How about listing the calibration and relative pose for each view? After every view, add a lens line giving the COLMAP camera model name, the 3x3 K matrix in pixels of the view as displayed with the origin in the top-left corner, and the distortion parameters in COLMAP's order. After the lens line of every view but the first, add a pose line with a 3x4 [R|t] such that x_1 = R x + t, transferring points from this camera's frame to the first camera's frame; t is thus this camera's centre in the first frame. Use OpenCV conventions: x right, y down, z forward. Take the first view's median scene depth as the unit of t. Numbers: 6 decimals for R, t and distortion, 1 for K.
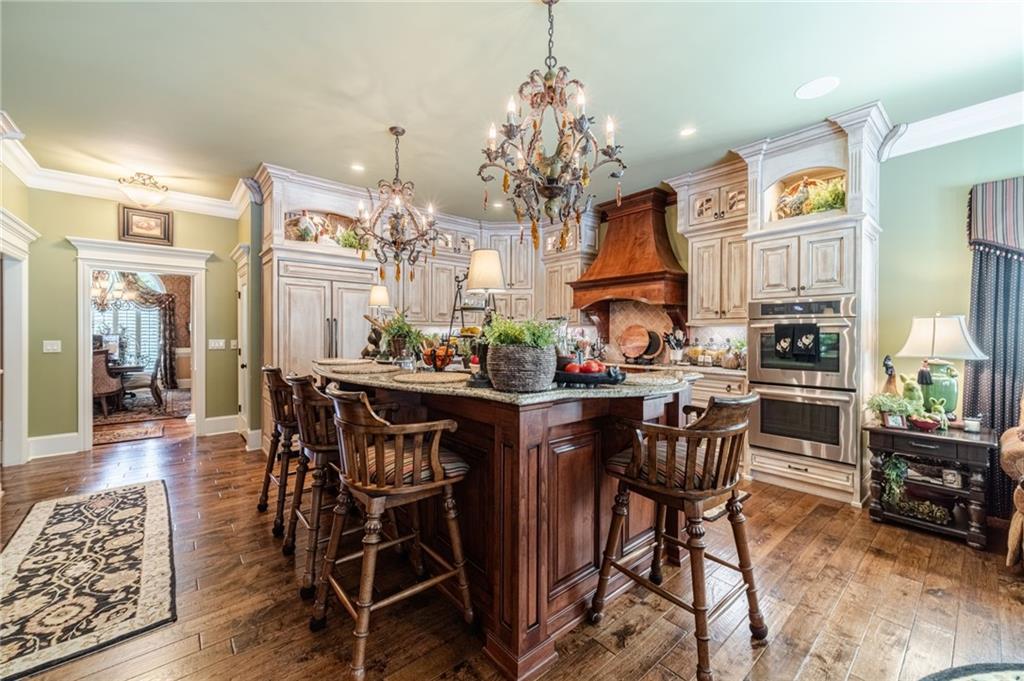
lens RADIAL K [[404.6, 0, 512.1], [0, 404.6, 338.7], [0, 0, 1]] dist [-0.002089, -0.000227]
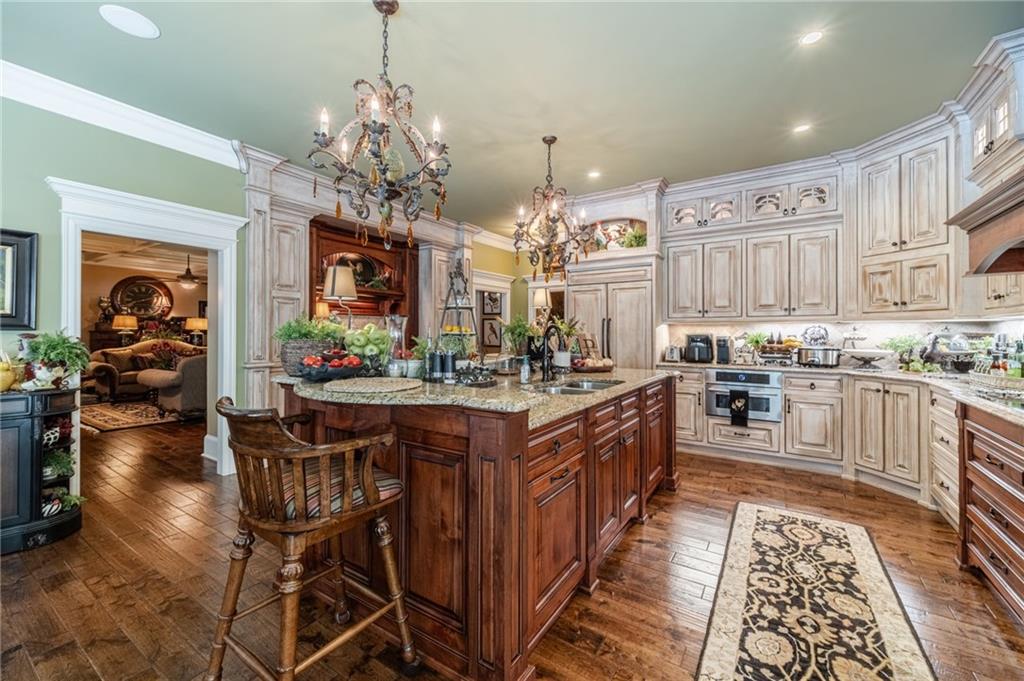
lens RADIAL K [[404.6, 0, 511.8], [0, 404.6, 329.6], [0, 0, 1]] dist [-0.002089, -0.000227]
pose [[0.277602, -0.007155, -0.960670, 0.705277], [-0.011855, 0.999871, -0.010873, -0.006655], [0.960623, 0.014407, 0.277481, 0.623875]]
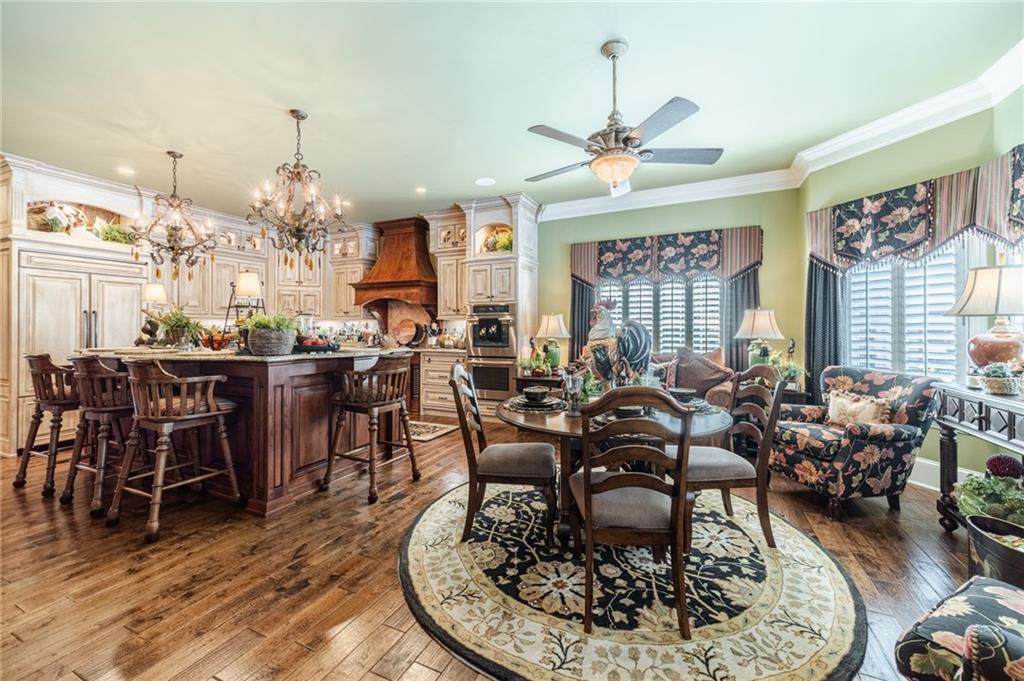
lens RADIAL K [[404.6, 0, 521.3], [0, 404.6, 327.8], [0, 0, 1]] dist [-0.002089, -0.000227]
pose [[0.899935, -0.004094, 0.436005, 0.114971], [0.009484, 0.999903, -0.010185, 0.017992], [-0.435921, 0.013301, 0.899887, -0.513538]]
